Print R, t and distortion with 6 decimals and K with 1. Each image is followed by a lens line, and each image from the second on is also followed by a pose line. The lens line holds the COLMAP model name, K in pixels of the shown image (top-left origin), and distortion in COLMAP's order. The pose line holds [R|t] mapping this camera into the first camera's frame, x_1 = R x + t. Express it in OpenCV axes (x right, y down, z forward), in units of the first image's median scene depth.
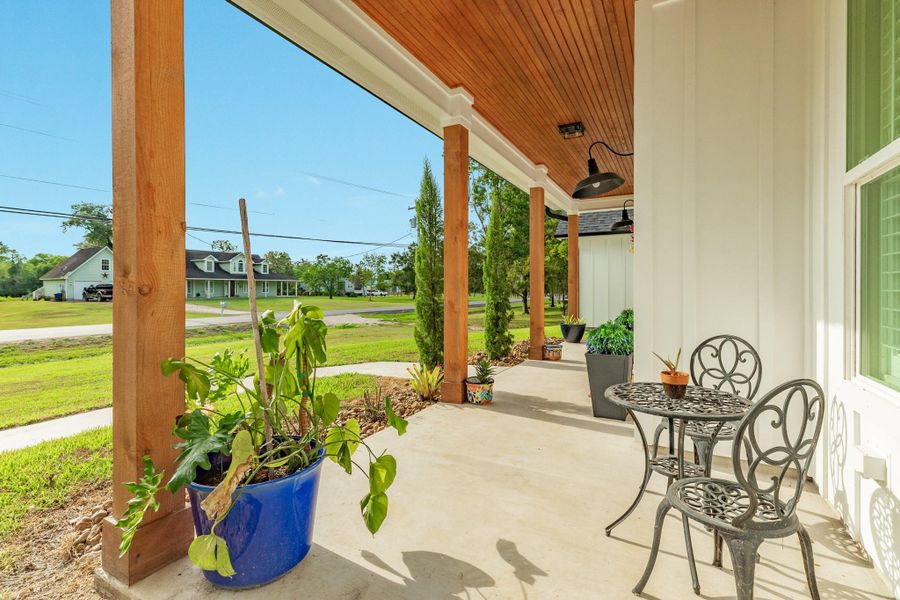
lens RADIAL K [[401.1, 0, 448.8], [0, 401.1, 302.7], [0, 0, 1]] dist [0.002915, 0.000221]
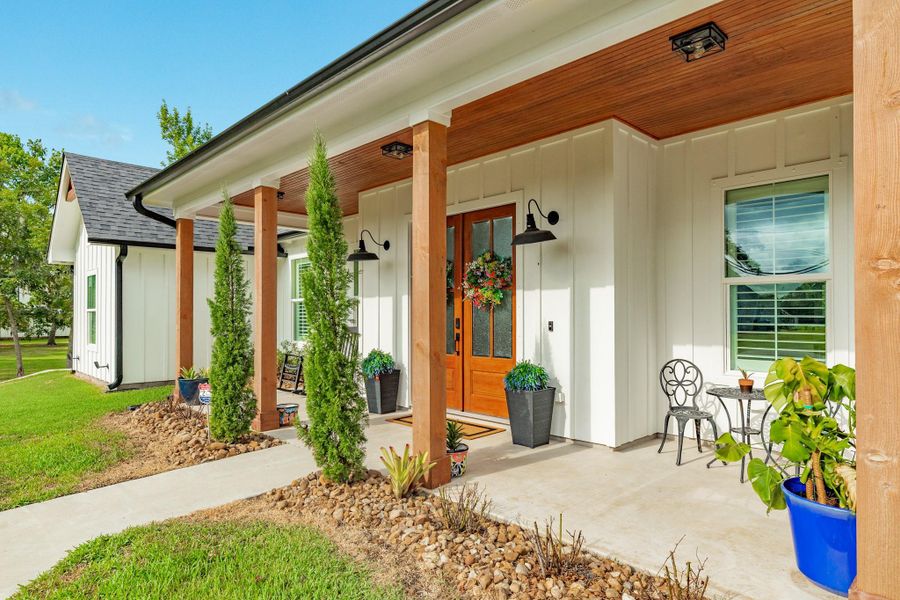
lens RADIAL K [[542.8, 0, 450.0], [0, 542.8, 300.0], [0, 0, 1]] dist [0.037549, -0.000030]
pose [[0.305326, 0.019819, 0.952042, -1.803607], [0.036277, 0.998816, -0.032427, -0.129502], [-0.951557, 0.044438, 0.304246, 1.181116]]
